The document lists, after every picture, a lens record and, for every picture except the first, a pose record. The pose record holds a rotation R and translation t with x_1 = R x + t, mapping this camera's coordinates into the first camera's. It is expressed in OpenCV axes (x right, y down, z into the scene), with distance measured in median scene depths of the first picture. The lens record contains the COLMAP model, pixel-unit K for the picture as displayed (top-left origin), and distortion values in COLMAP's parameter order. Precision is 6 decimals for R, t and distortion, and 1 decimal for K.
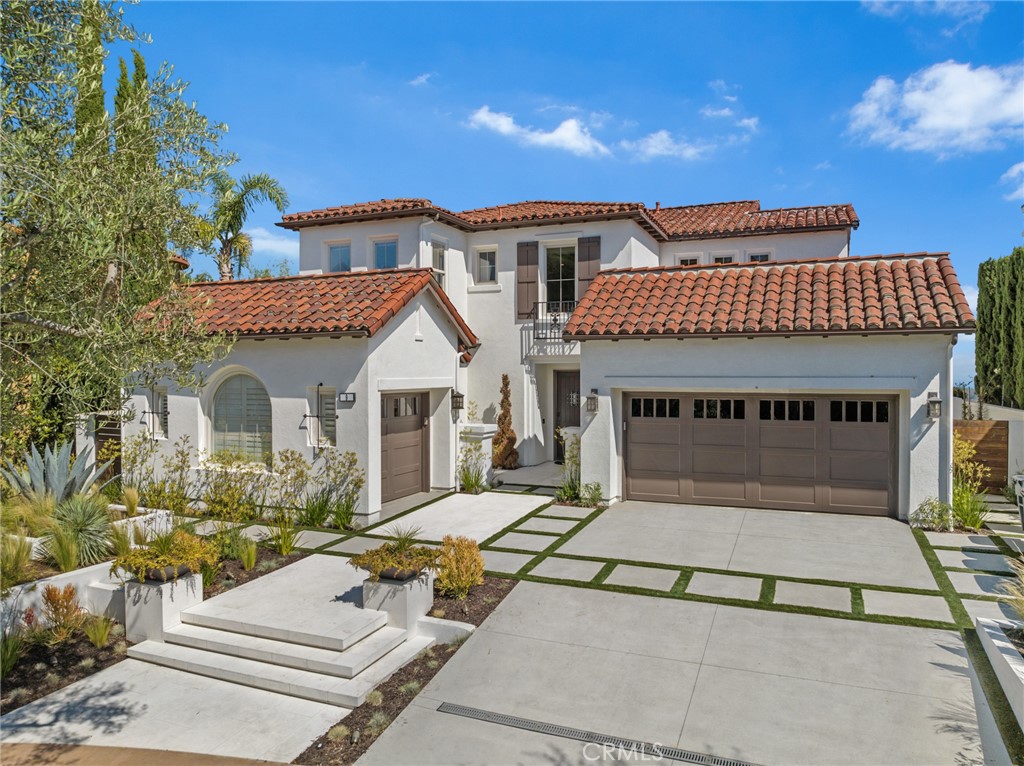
lens RADIAL K [[714.9, 0, 512.0], [0, 714.9, 383.0], [0, 0, 1]] dist [-0.033240, 0.003577]
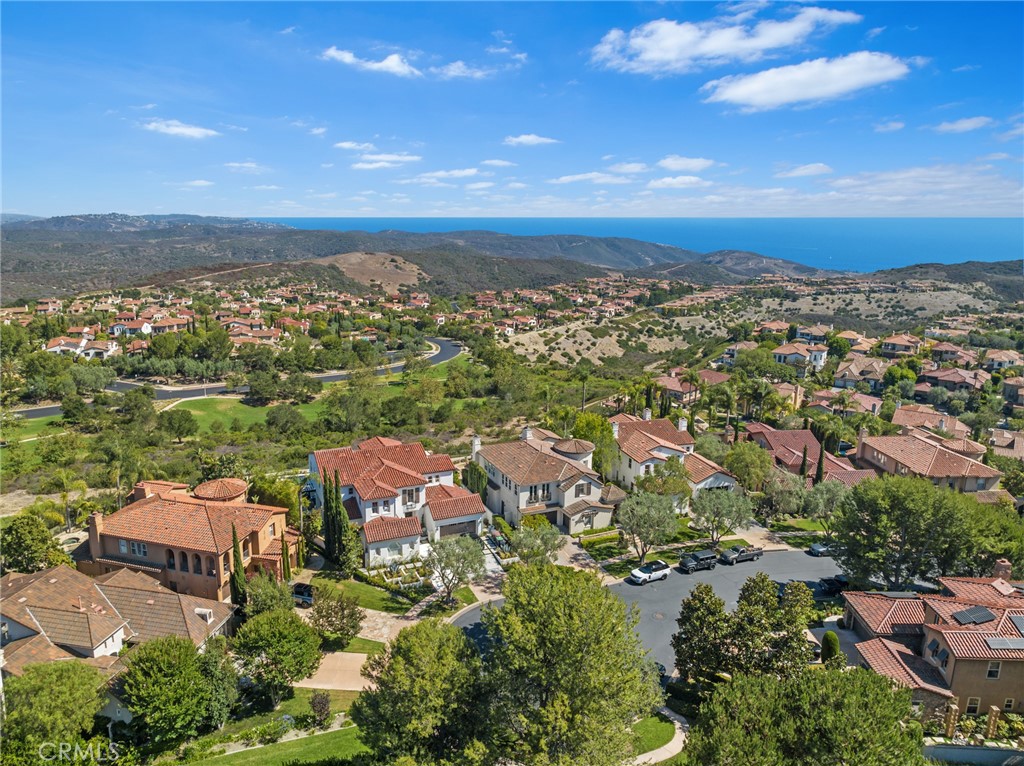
lens RADIAL K [[714.9, 0, 512.0], [0, 714.9, 383.0], [0, 0, 1]] dist [-0.033240, 0.003577]
pose [[0.670719, -0.161621, 0.723888, -3.734546], [-0.015536, 0.972695, 0.231567, -2.644934], [-0.741548, -0.166563, 0.649894, -3.309808]]
